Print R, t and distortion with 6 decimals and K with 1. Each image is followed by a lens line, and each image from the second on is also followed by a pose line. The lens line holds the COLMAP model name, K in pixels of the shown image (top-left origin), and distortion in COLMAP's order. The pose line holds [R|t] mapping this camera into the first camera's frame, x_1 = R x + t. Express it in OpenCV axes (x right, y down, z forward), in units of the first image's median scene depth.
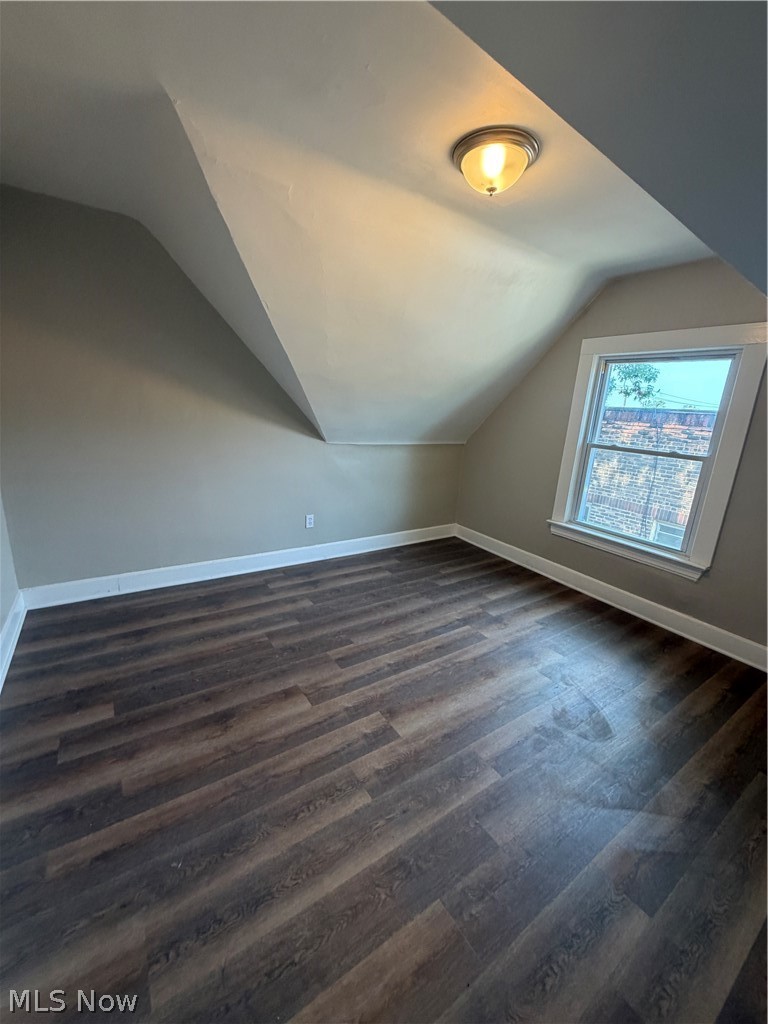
lens RADIAL K [[409.2, 0, 382.3], [0, 409.2, 510.0], [0, 0, 1]] dist [0.000312, 0.000546]
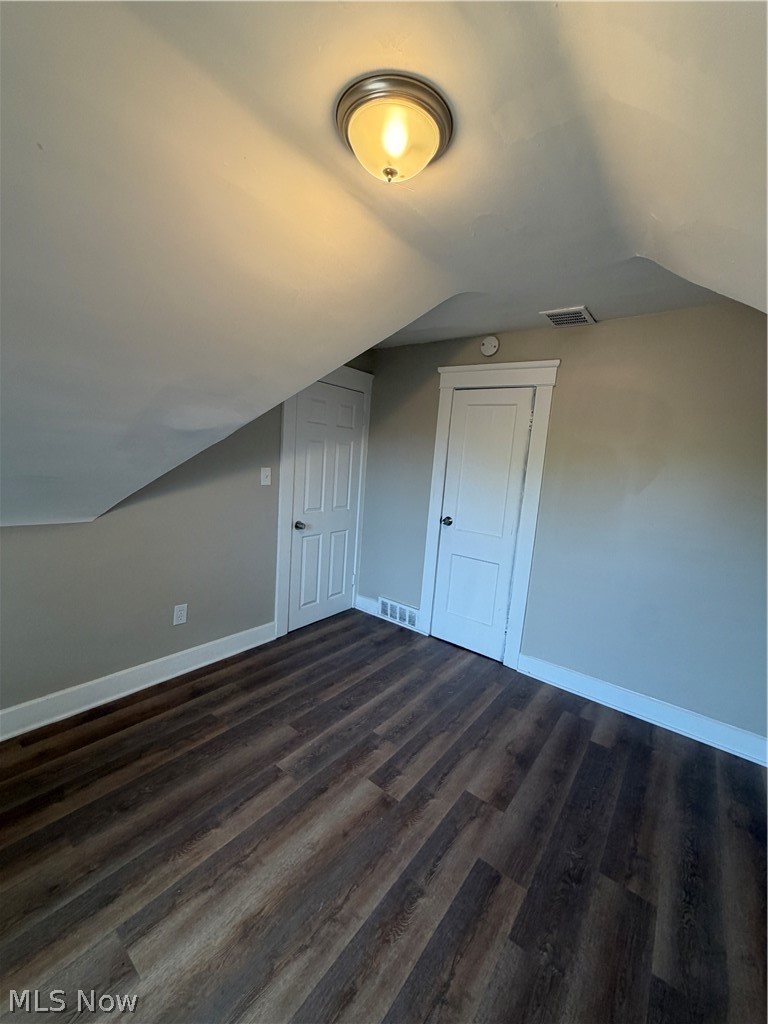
lens RADIAL K [[409.2, 0, 390.7], [0, 409.2, 517.3], [0, 0, 1]] dist [0.000312, 0.000546]
pose [[-0.933178, -0.083029, -0.349694, 0.399728], [-0.213809, 0.910313, 0.354424, -0.422460], [0.288903, 0.405508, -0.867236, 1.609240]]
